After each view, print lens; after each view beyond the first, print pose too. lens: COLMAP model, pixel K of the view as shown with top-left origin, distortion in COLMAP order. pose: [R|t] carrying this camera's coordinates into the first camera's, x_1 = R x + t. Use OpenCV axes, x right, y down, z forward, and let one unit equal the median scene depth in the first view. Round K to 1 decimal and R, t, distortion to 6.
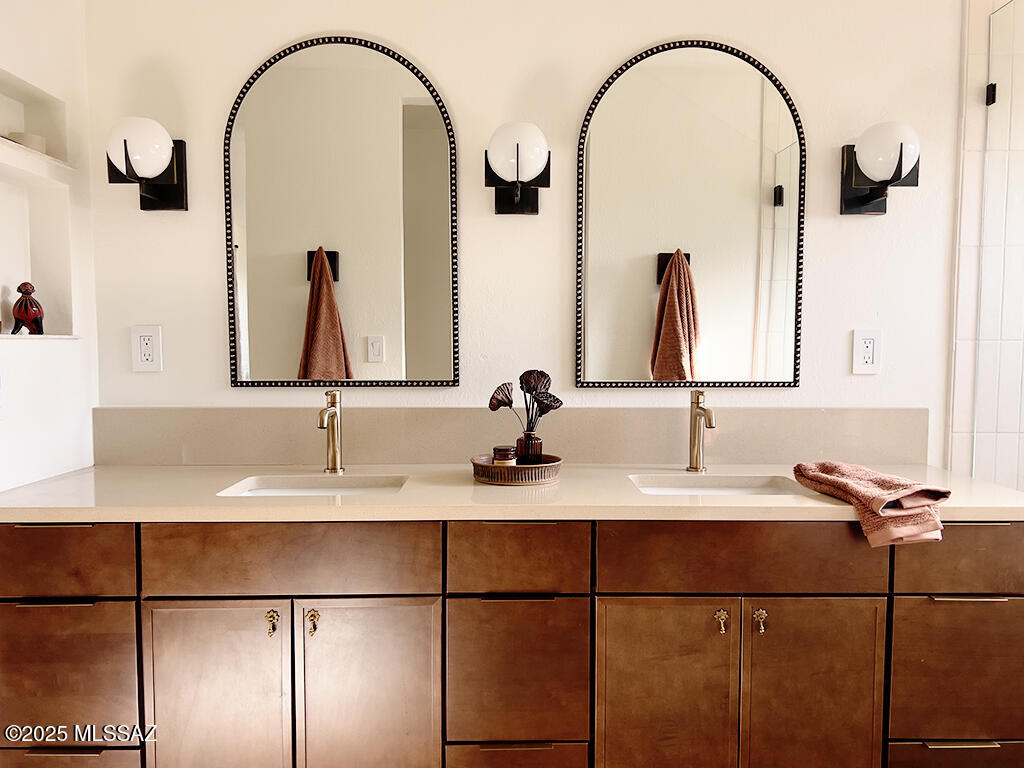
lens RADIAL K [[757.5, 0, 512.0], [0, 757.5, 384.0], [0, 0, 1]] dist [0.023519, -0.057975]
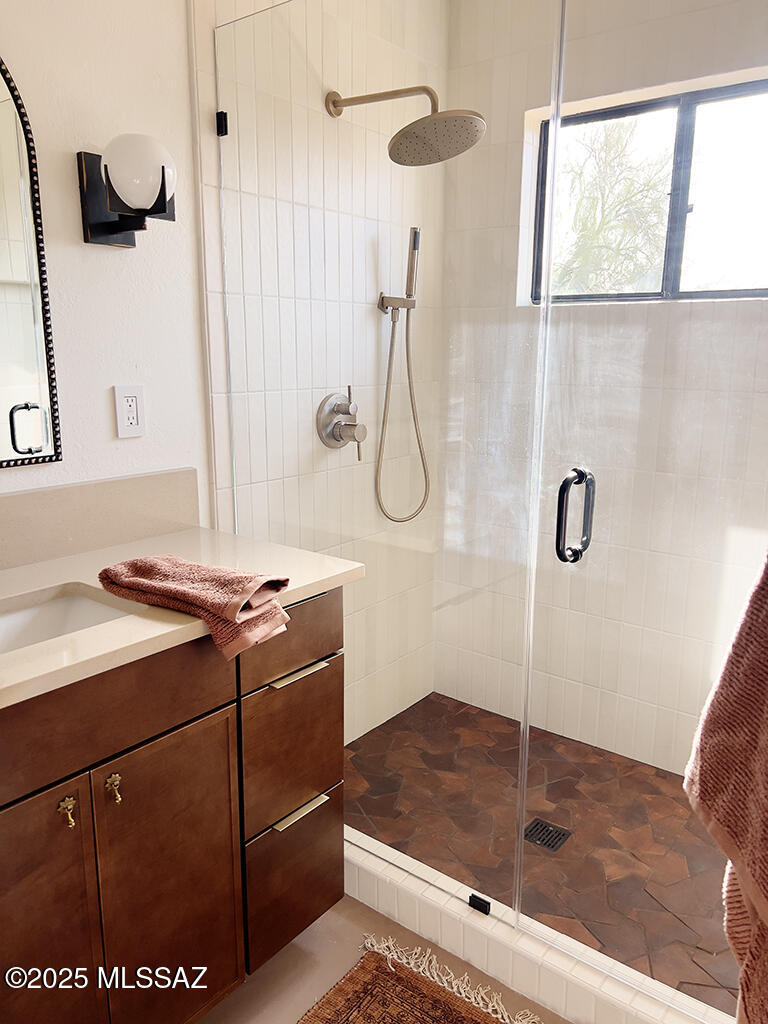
lens RADIAL K [[757.5, 0, 384.0], [0, 757.5, 512.0], [0, 0, 1]] dist [0.023519, -0.057975]
pose [[0.607843, -0.164171, 0.776901, -0.058291], [0.040214, 0.983503, 0.176366, -0.084973], [-0.793038, -0.075960, 0.604417, 0.287188]]
